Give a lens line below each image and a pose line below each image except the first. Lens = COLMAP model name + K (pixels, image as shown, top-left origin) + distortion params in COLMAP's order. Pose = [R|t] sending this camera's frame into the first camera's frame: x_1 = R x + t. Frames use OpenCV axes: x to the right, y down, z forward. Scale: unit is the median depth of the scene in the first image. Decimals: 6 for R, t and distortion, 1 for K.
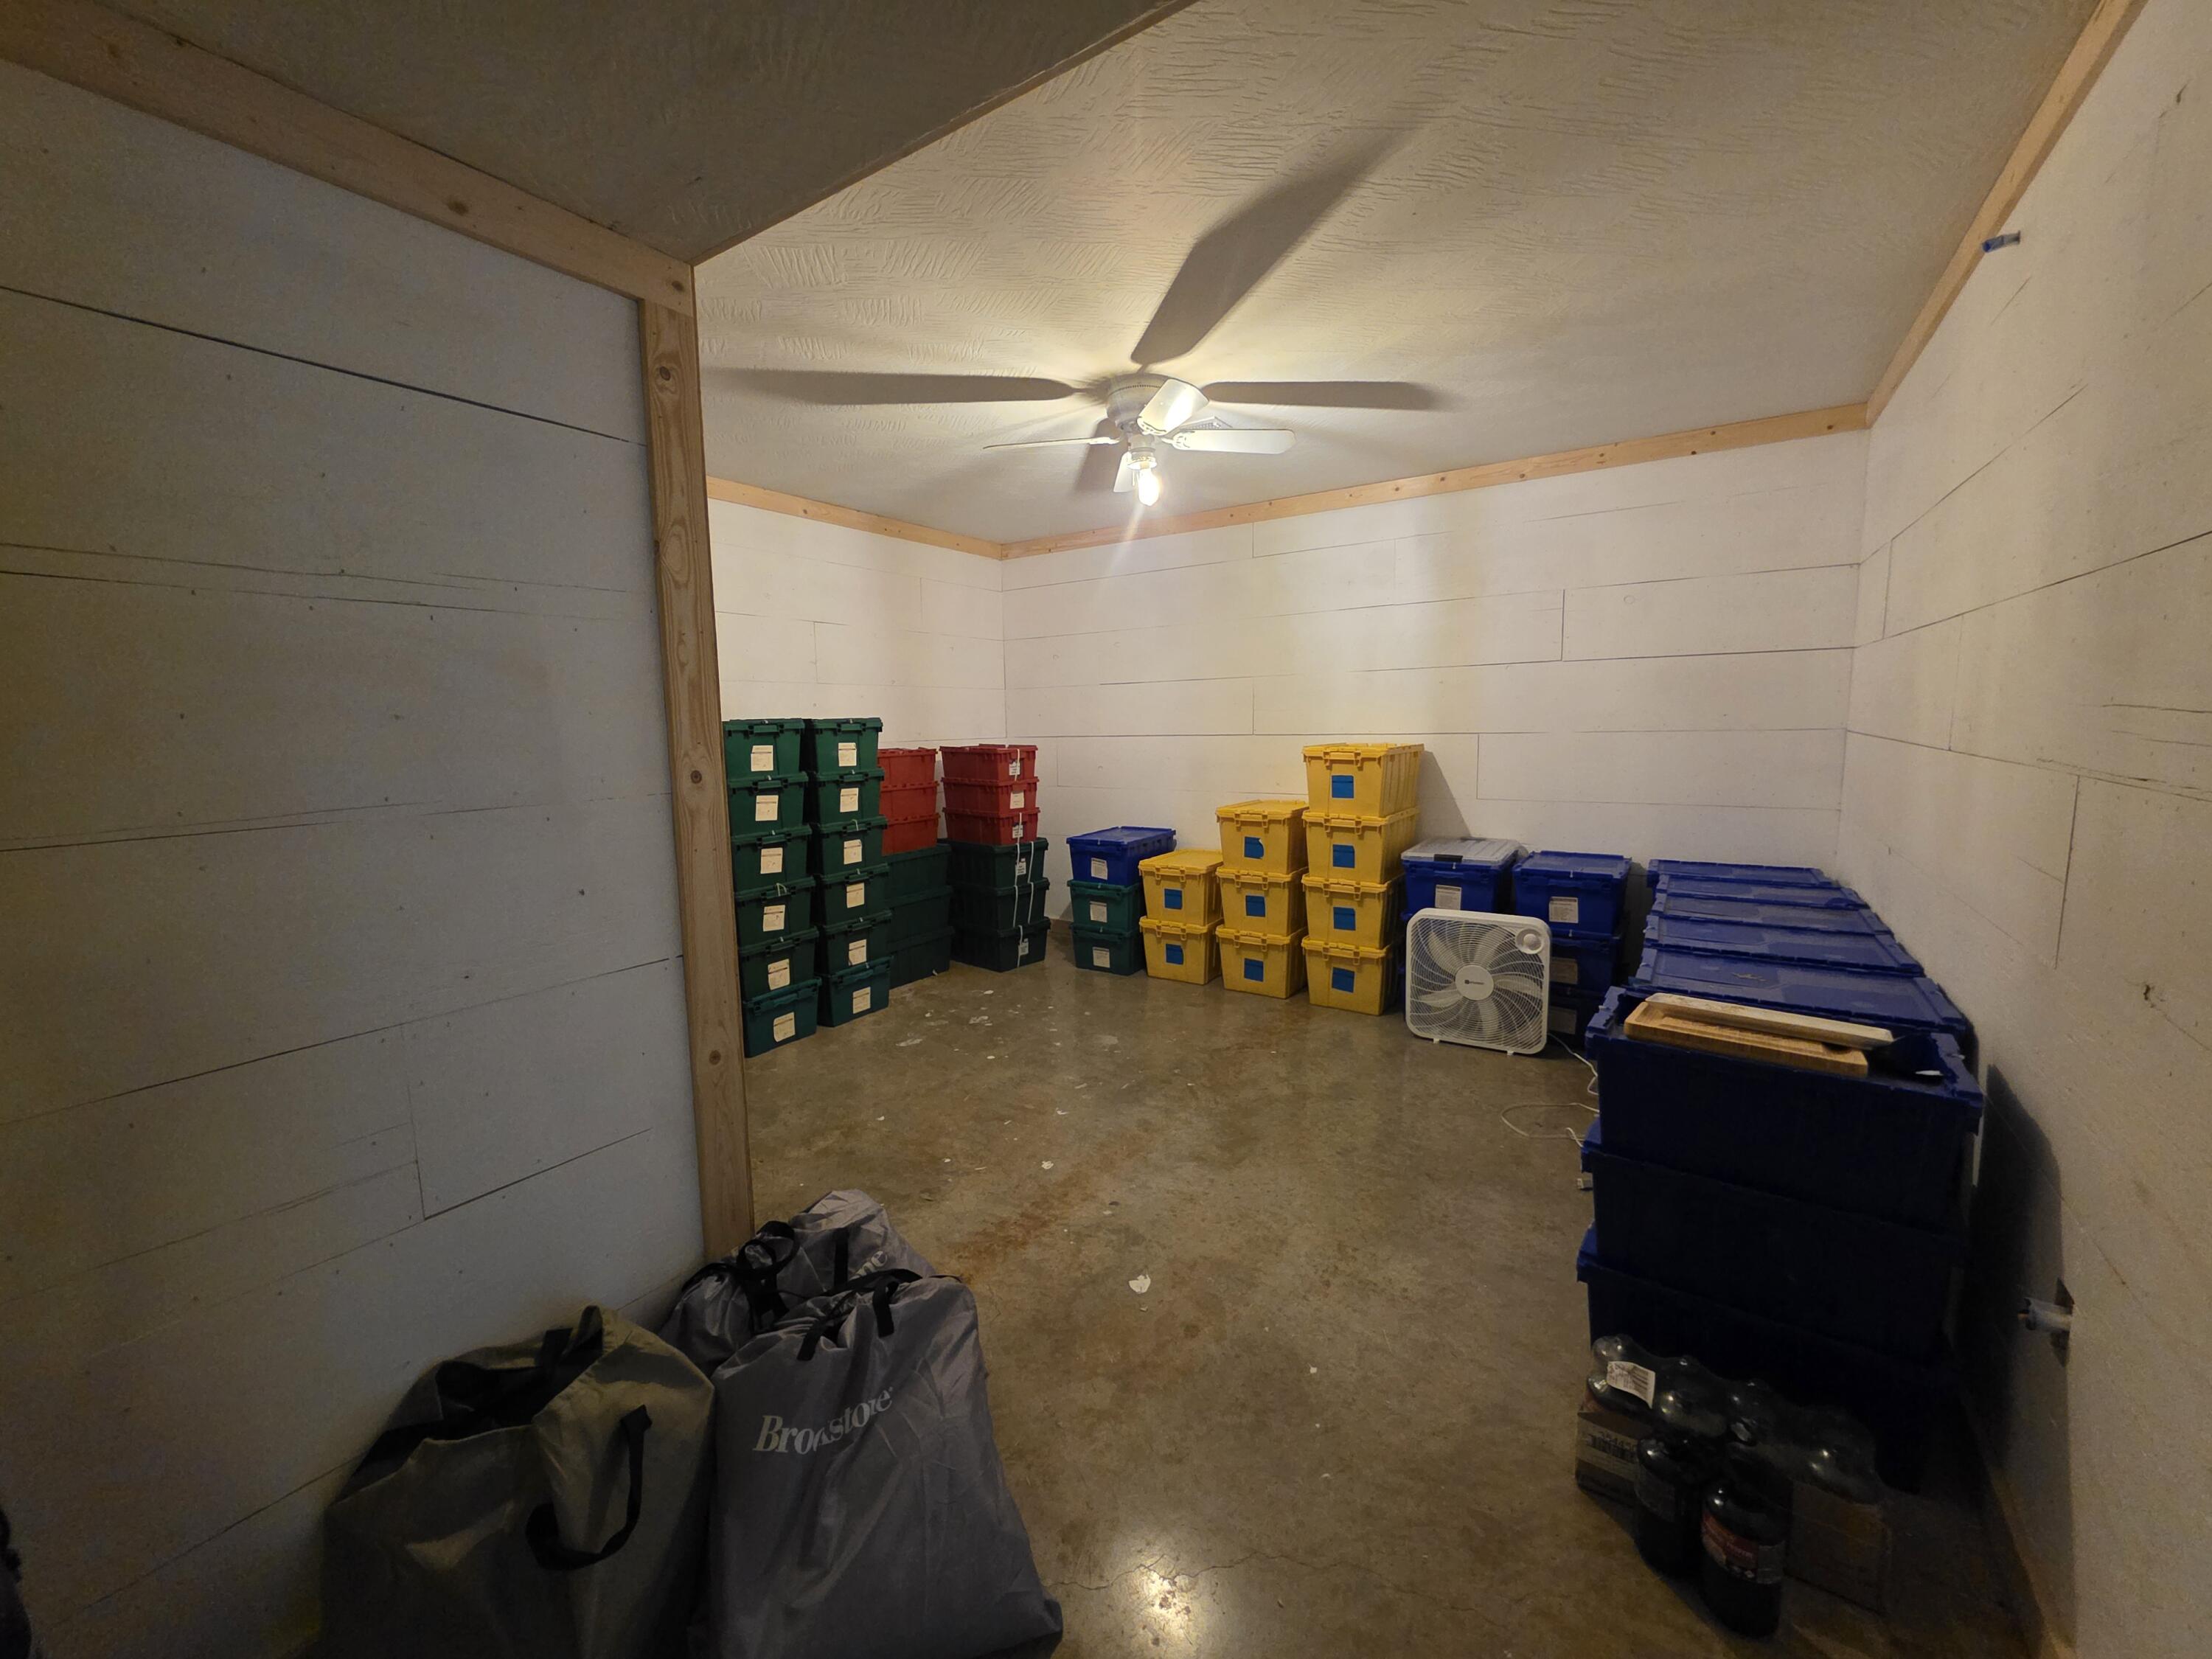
lens RADIAL K [[886.1, 0, 1102.7], [0, 886.1, 826.6], [0, 0, 1]] dist [-0.001068, 0.000019]
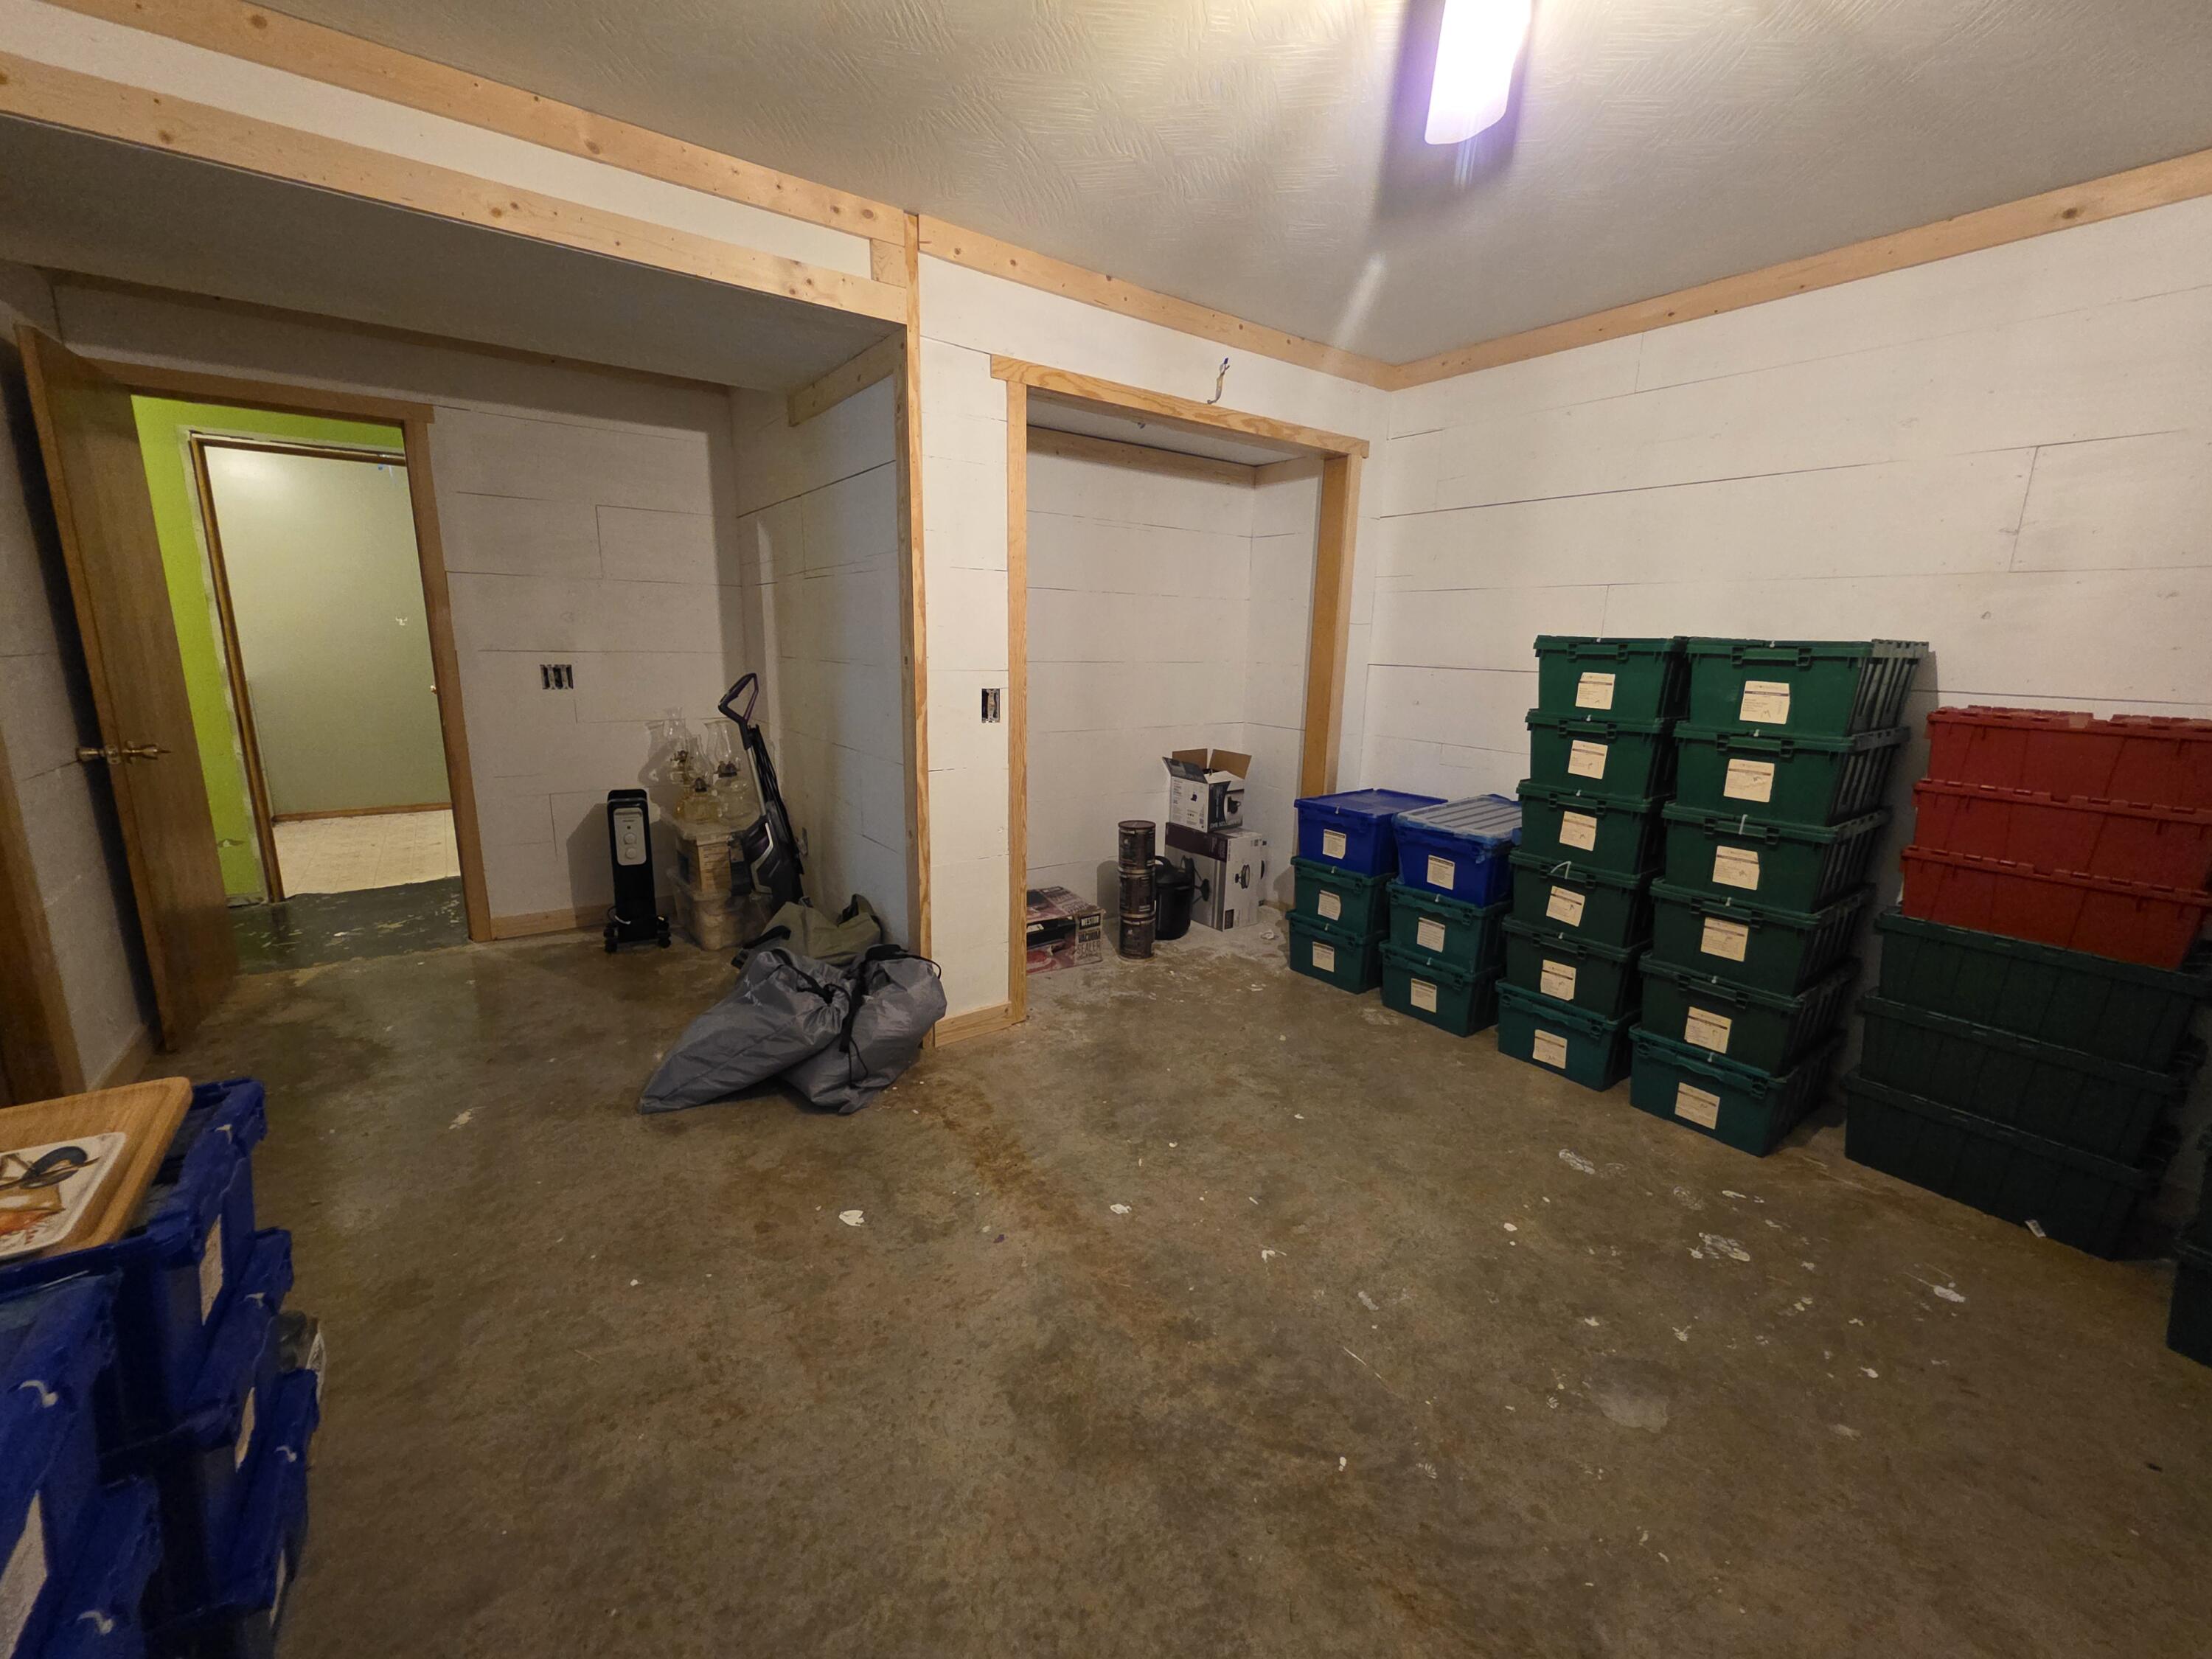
lens RADIAL K [[886.1, 0, 1105.9], [0, 886.1, 827.3], [0, 0, 1]] dist [-0.001068, 0.000019]
pose [[-0.351055, 0.205671, -0.913488, 0.442861], [-0.129017, 0.955649, 0.264745, -0.110298], [0.927424, 0.210796, -0.308950, 0.872393]]
